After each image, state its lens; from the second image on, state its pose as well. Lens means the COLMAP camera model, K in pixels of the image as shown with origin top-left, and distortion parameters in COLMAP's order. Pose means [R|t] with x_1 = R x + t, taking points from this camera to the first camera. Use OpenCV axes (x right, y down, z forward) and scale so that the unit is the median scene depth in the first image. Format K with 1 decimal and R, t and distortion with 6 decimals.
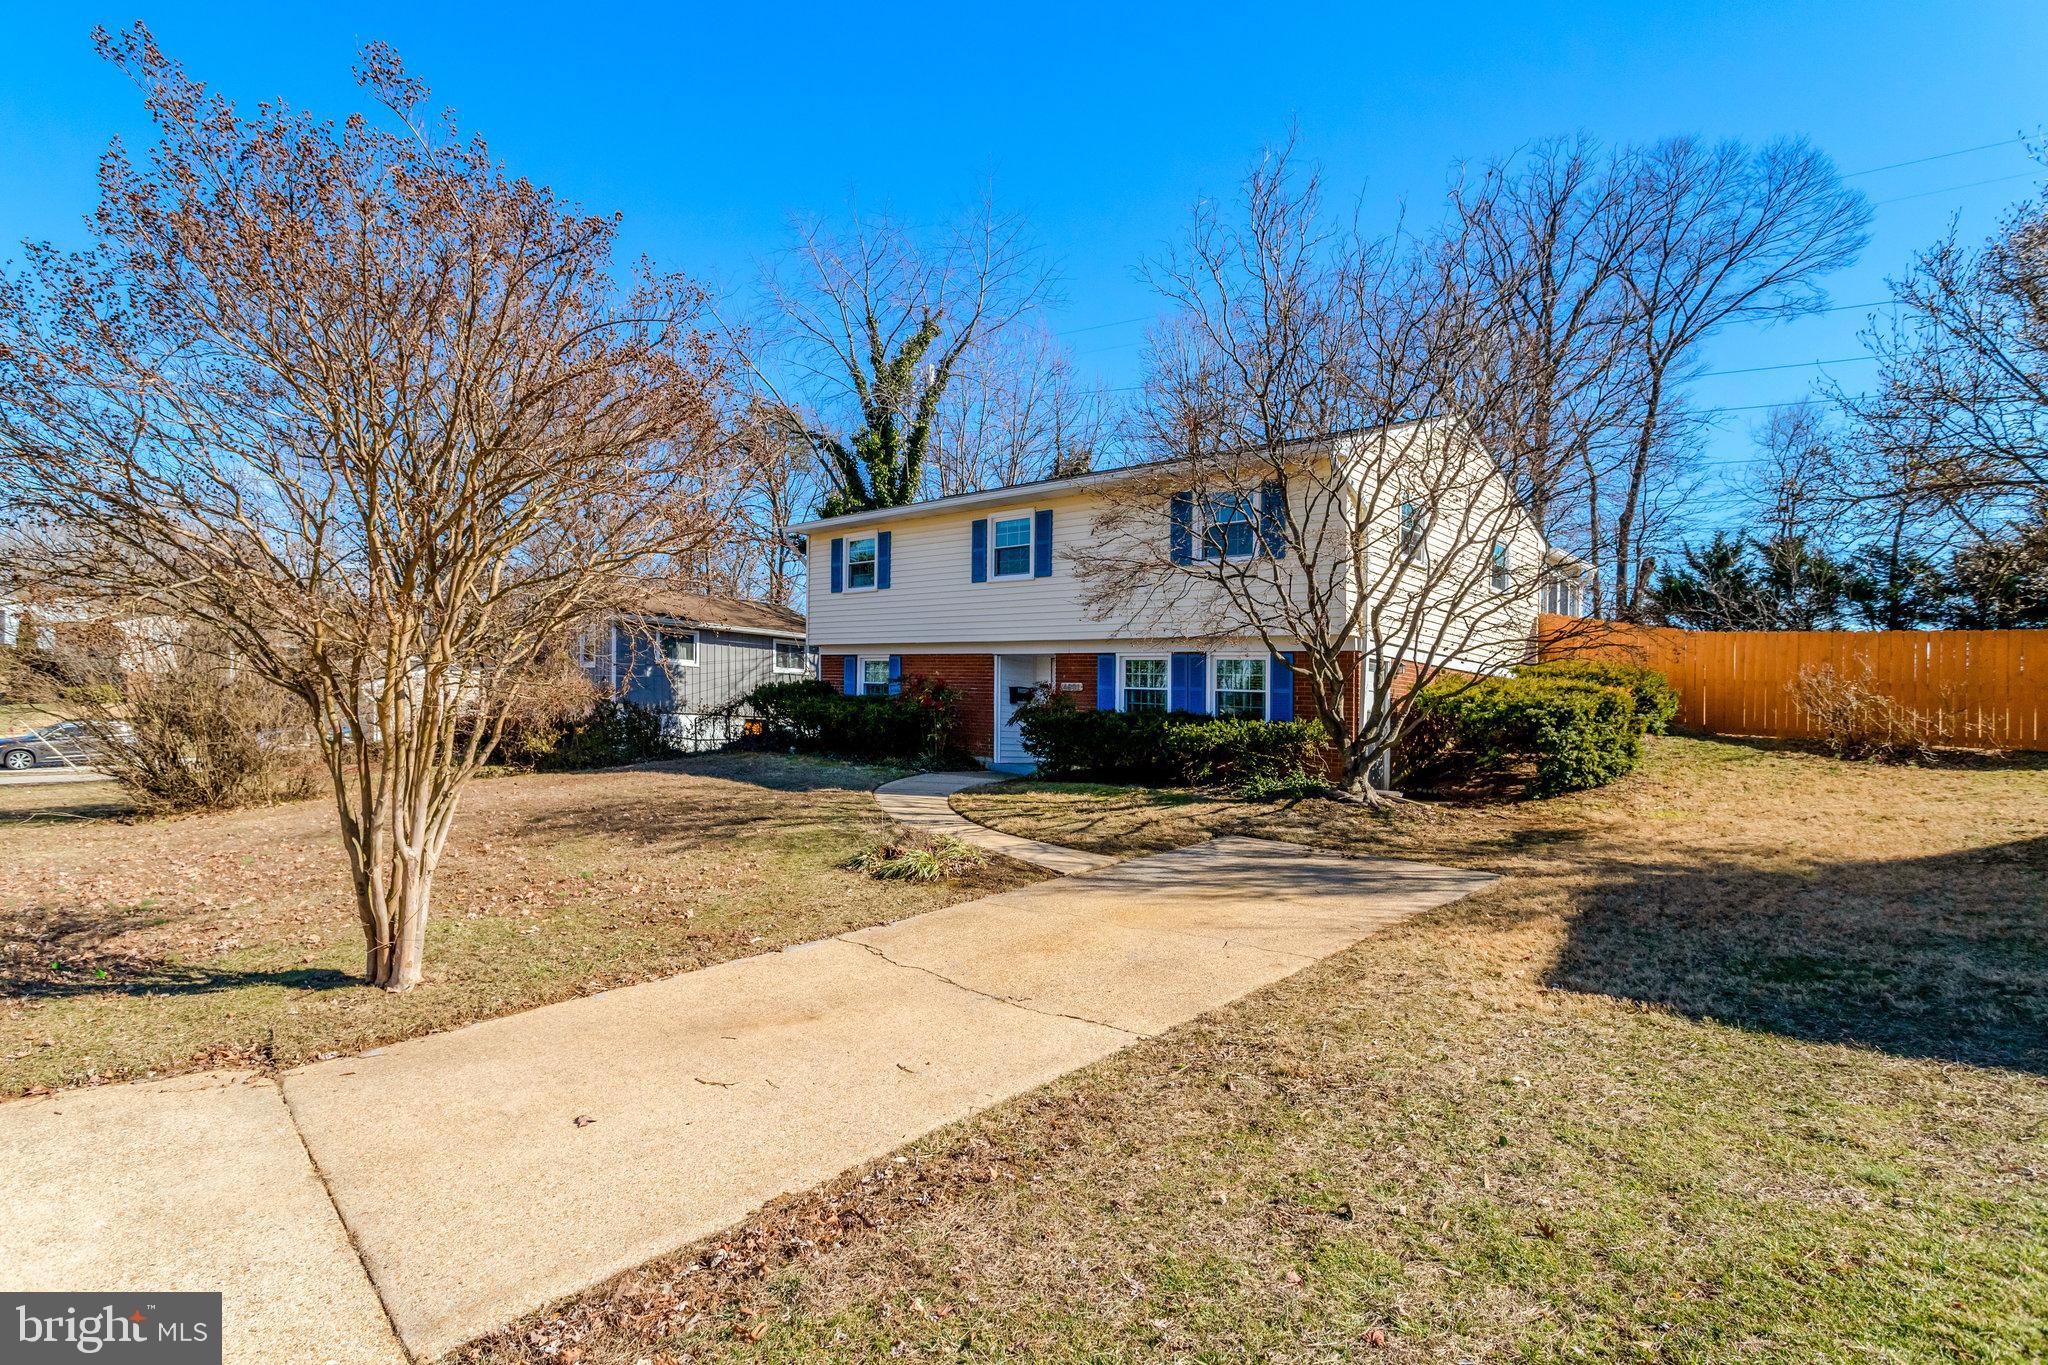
lens RADIAL K [[989.3, 0, 1029.8], [0, 989.3, 694.5], [0, 0, 1]] dist [0.000210, 0.000289]
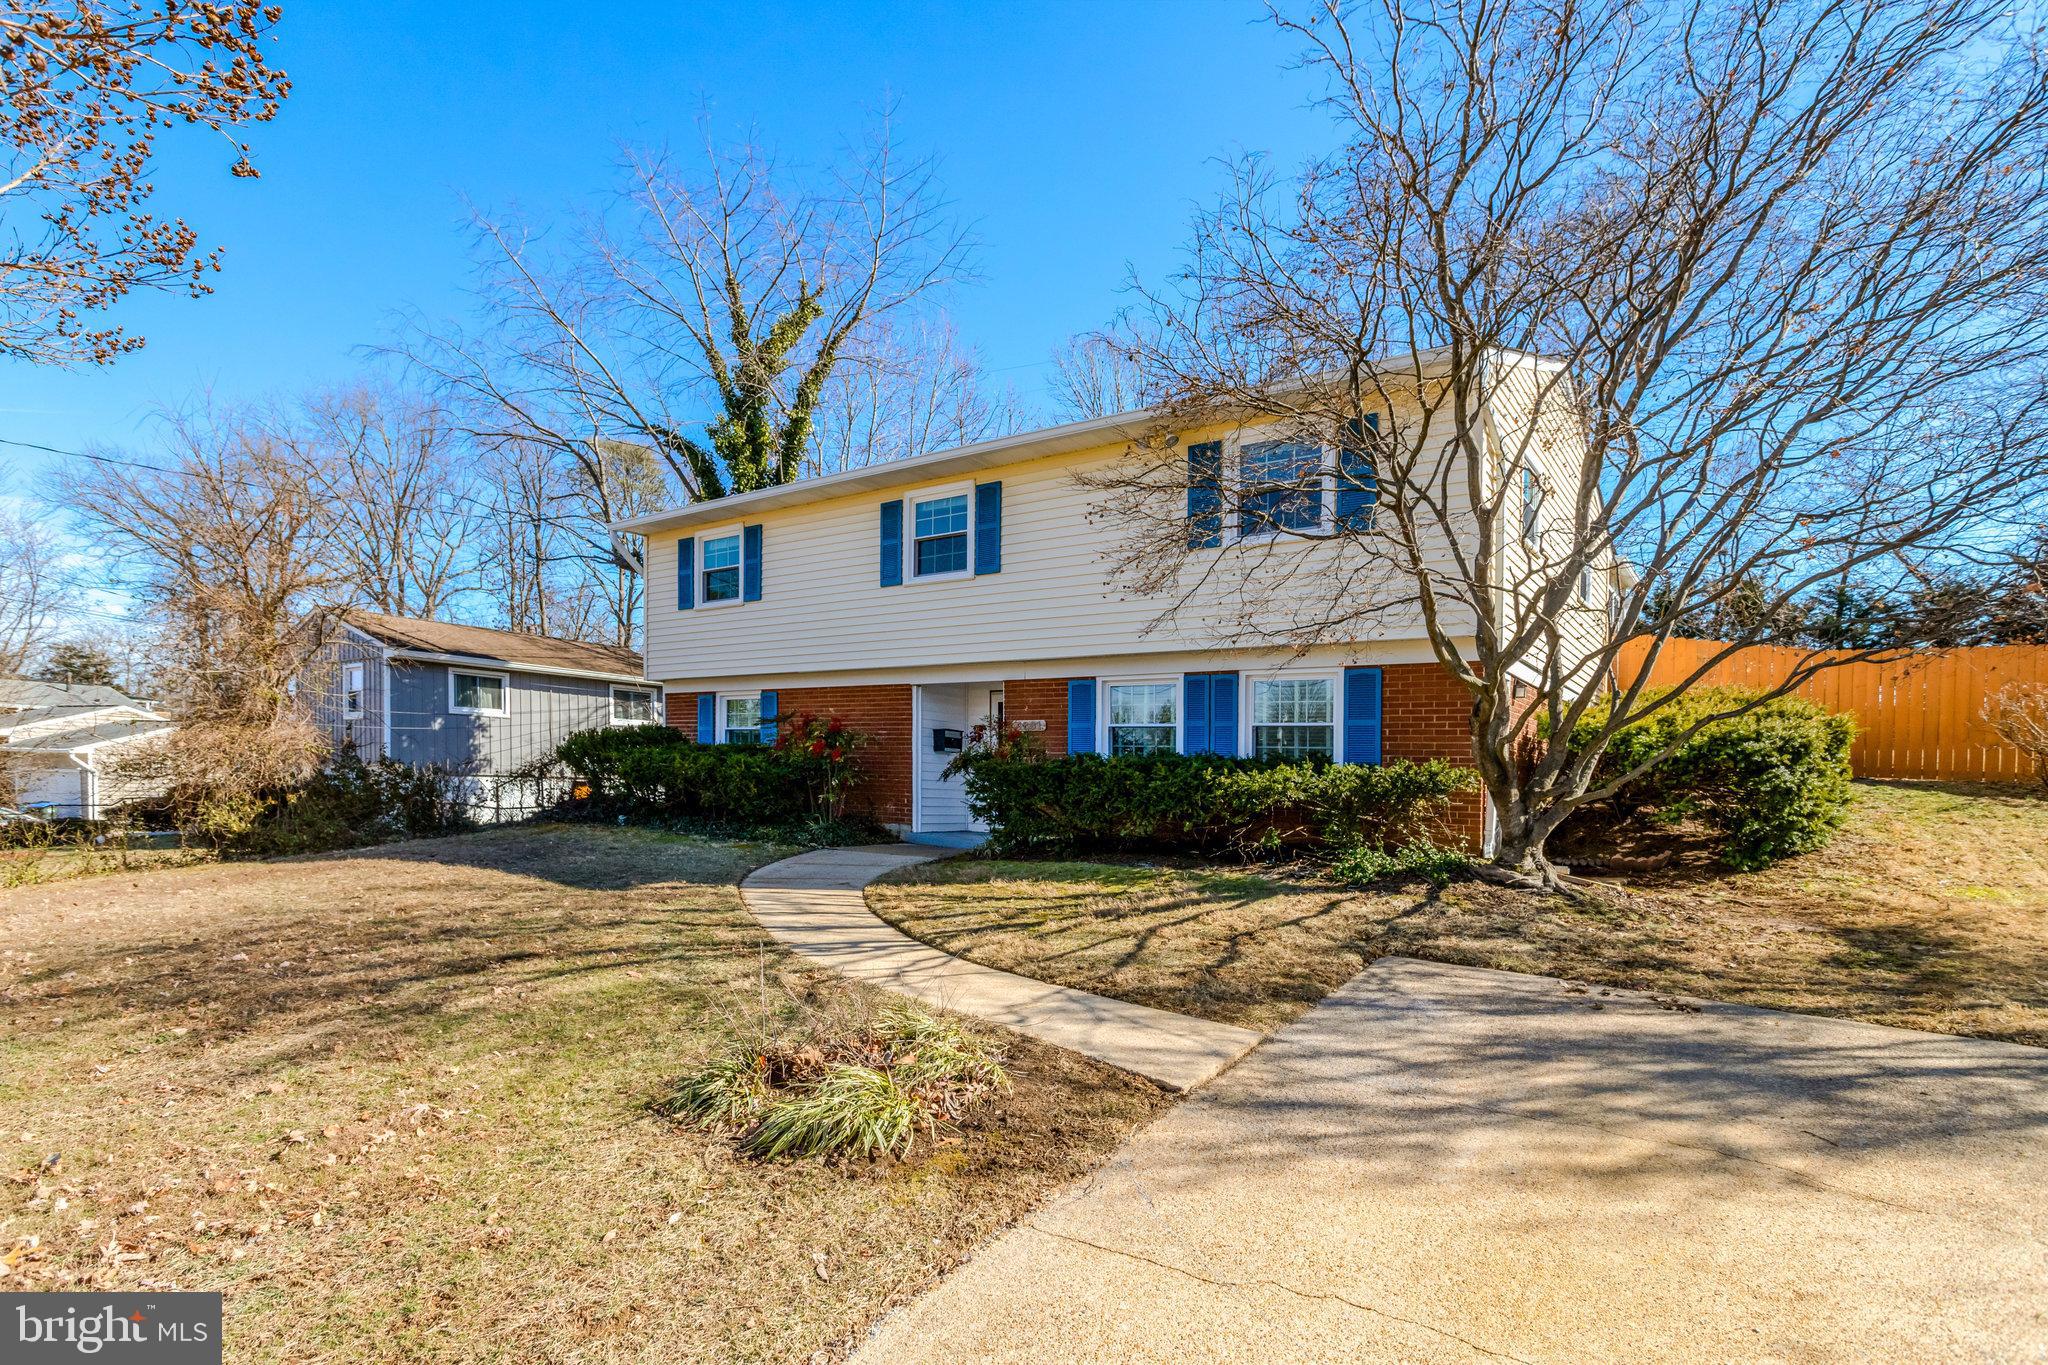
lens RADIAL K [[1000.0, 0, 1143.0], [0, 1000.0, 748.0], [0, 0, 1]] dist [0.004114, 0.000342]
pose [[0.974317, -0.007603, 0.225054, -0.037698], [0.008398, 0.999961, -0.002572, 0.009944], [-0.225025, 0.004396, 0.974343, 0.238156]]
